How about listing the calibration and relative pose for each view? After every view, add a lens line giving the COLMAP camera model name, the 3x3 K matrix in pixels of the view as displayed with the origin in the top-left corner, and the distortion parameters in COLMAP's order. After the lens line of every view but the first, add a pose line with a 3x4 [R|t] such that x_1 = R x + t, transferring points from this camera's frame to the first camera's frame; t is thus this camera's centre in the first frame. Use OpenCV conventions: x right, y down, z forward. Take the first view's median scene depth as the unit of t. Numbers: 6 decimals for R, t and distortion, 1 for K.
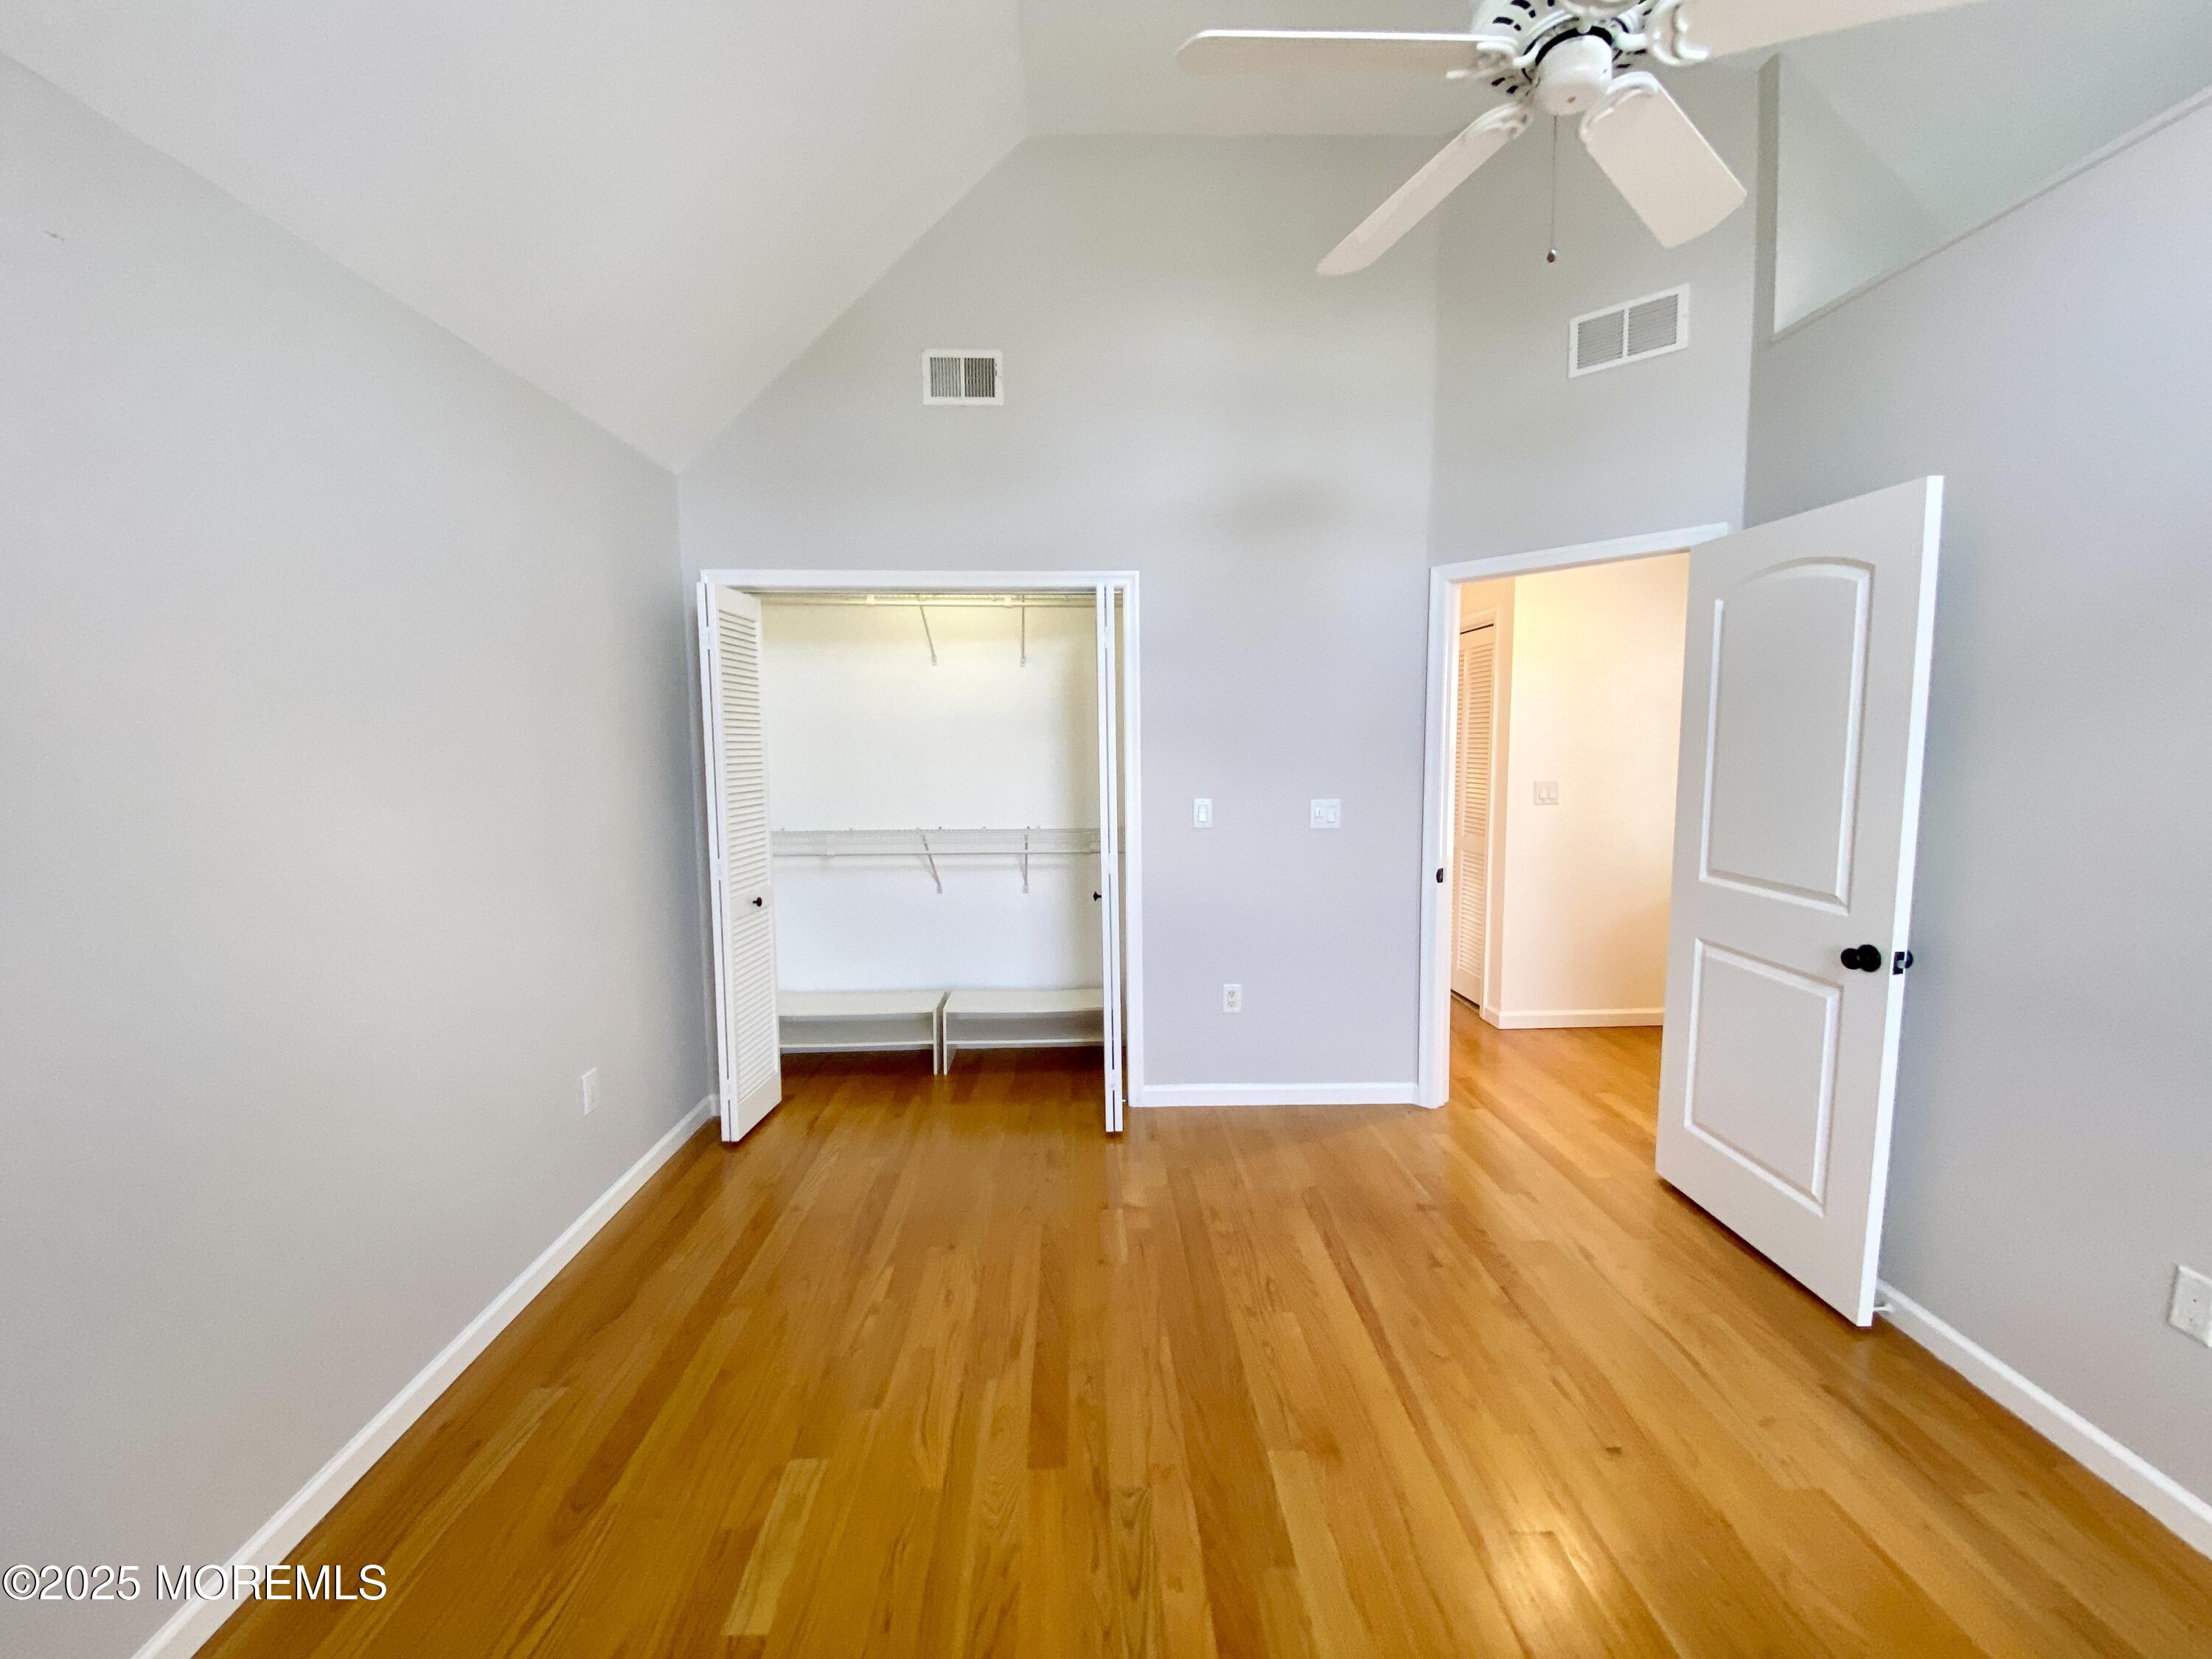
lens RADIAL K [[903.3, 0, 1100.0], [0, 903.3, 825.1], [0, 0, 1]] dist [0.003752, -0.012948]
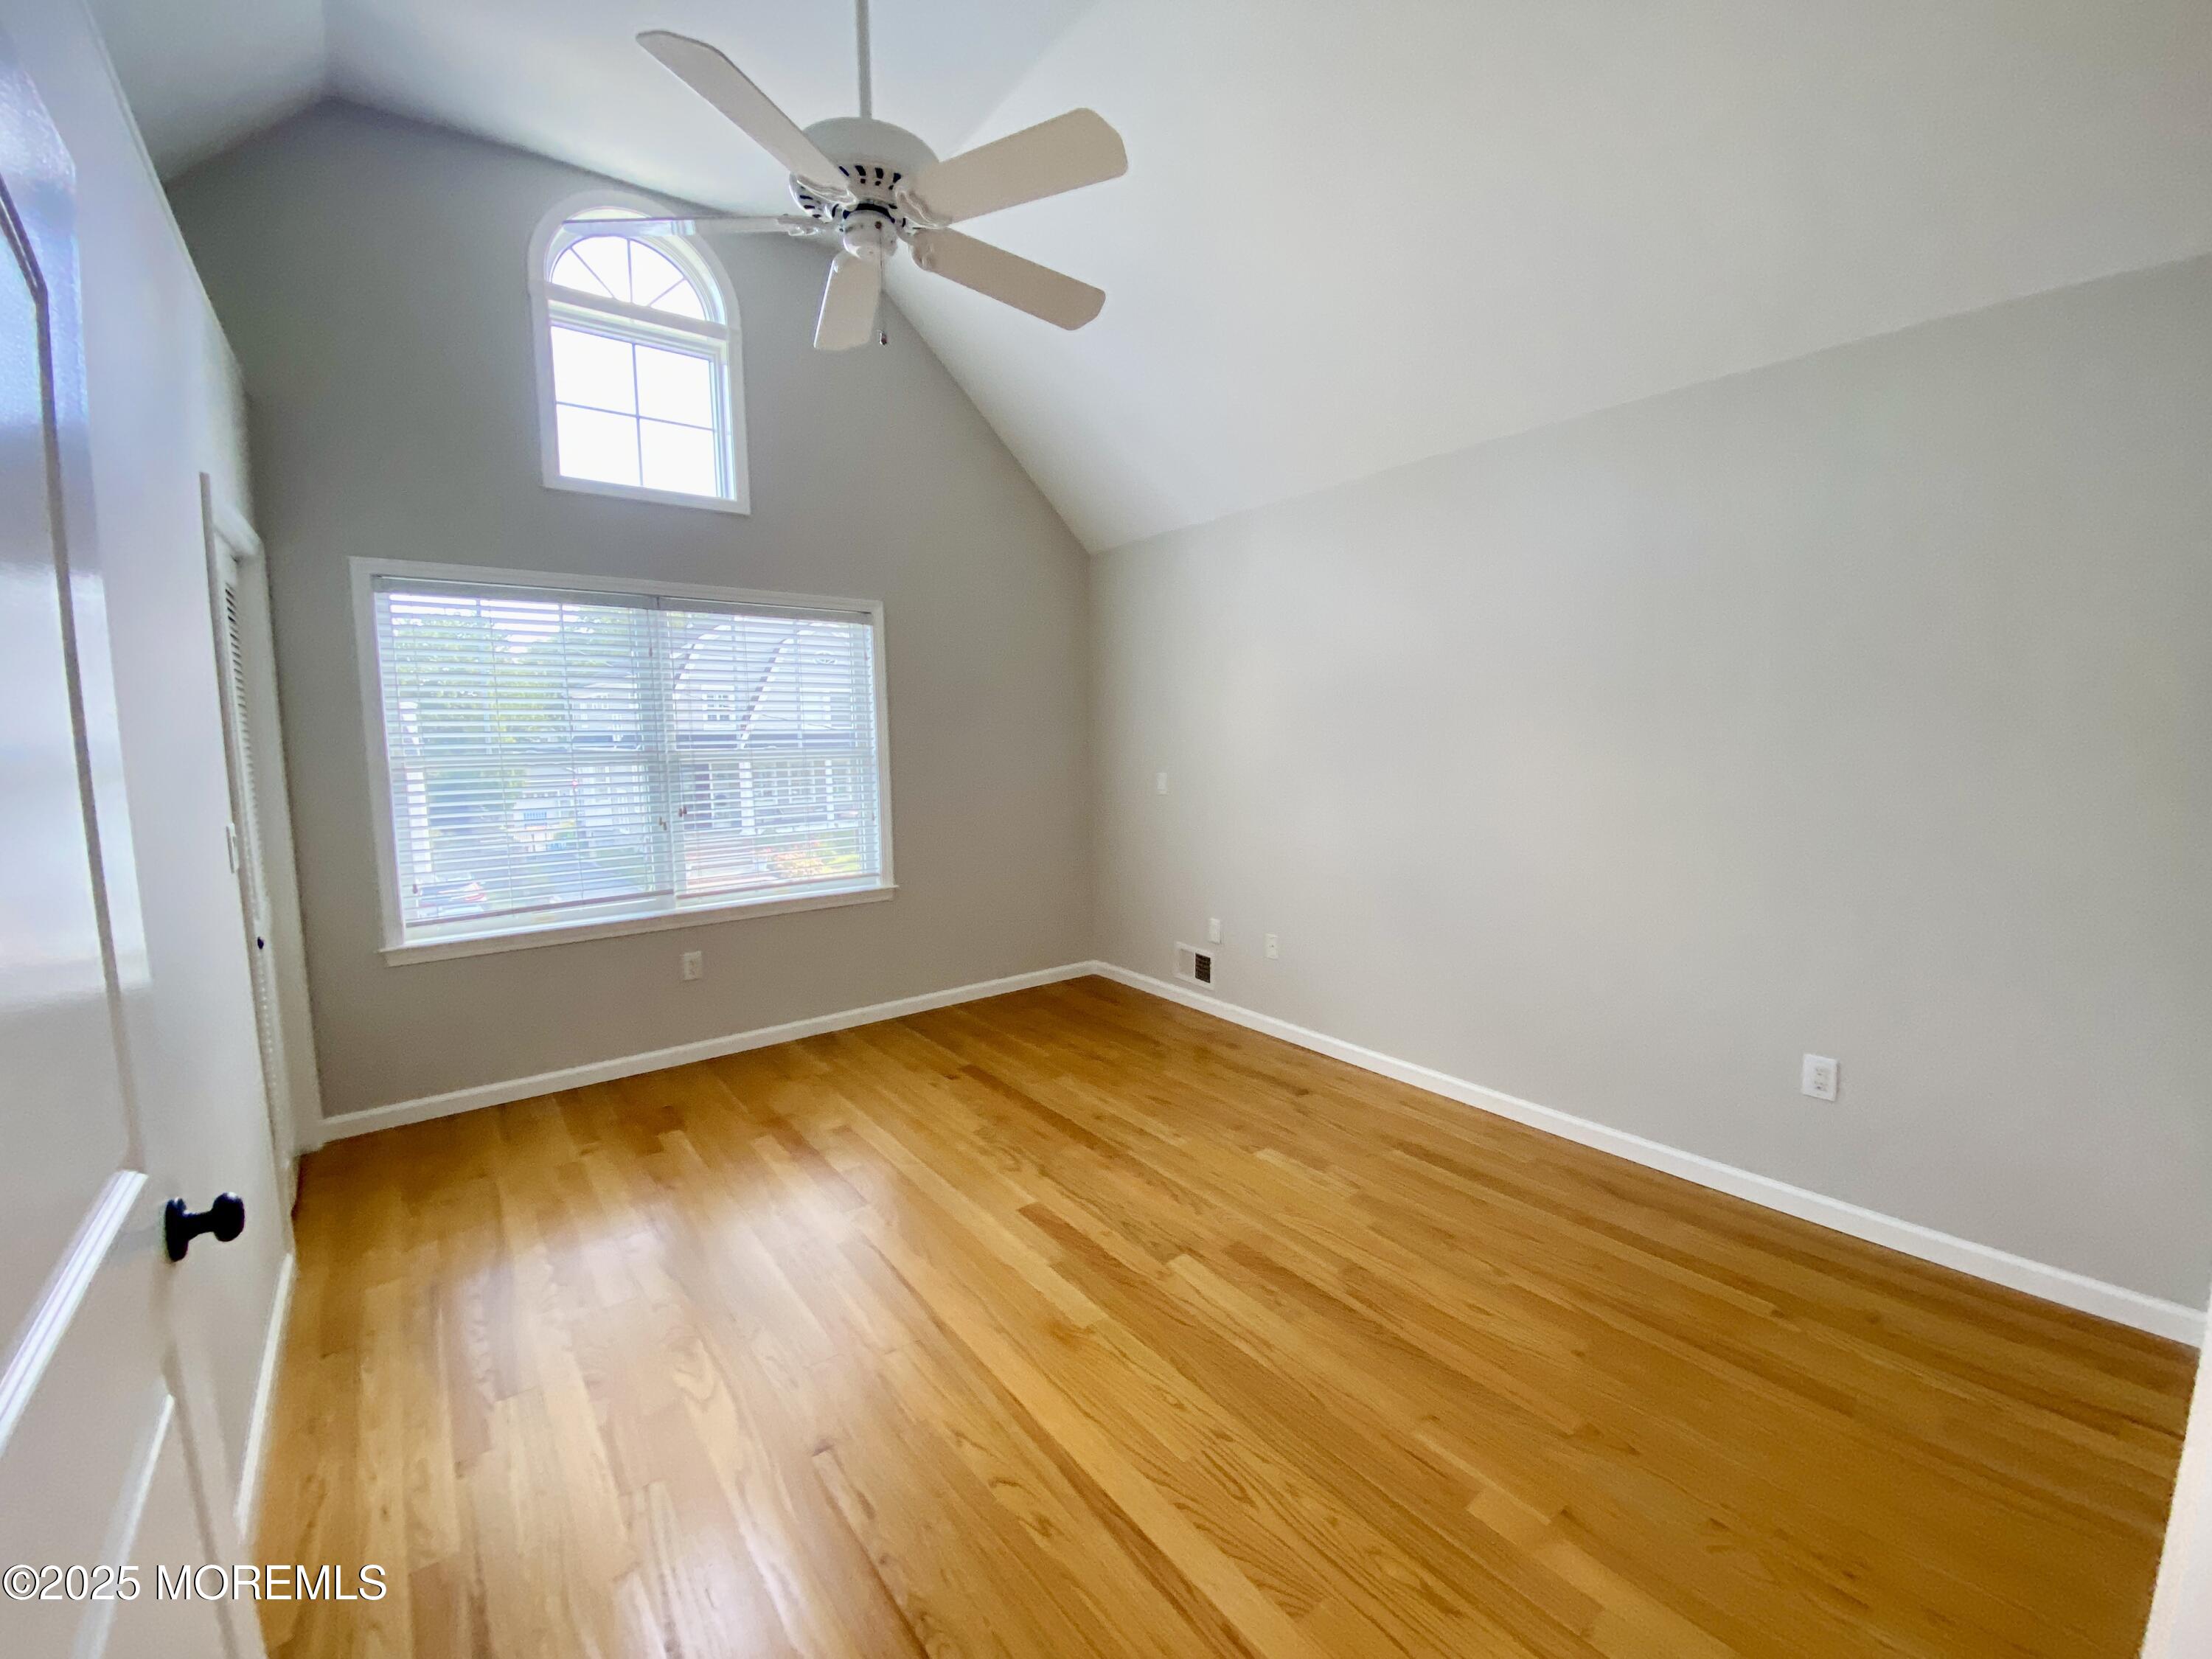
lens RADIAL K [[899.1, 0, 1109.4], [0, 899.1, 821.2], [0, 0, 1]] dist [0.055231, -0.035835]
pose [[-0.801025, 0.076811, -0.593683, 0.610853], [-0.044816, 0.981256, 0.187424, -0.122906], [0.596951, 0.176738, -0.782568, 1.317148]]
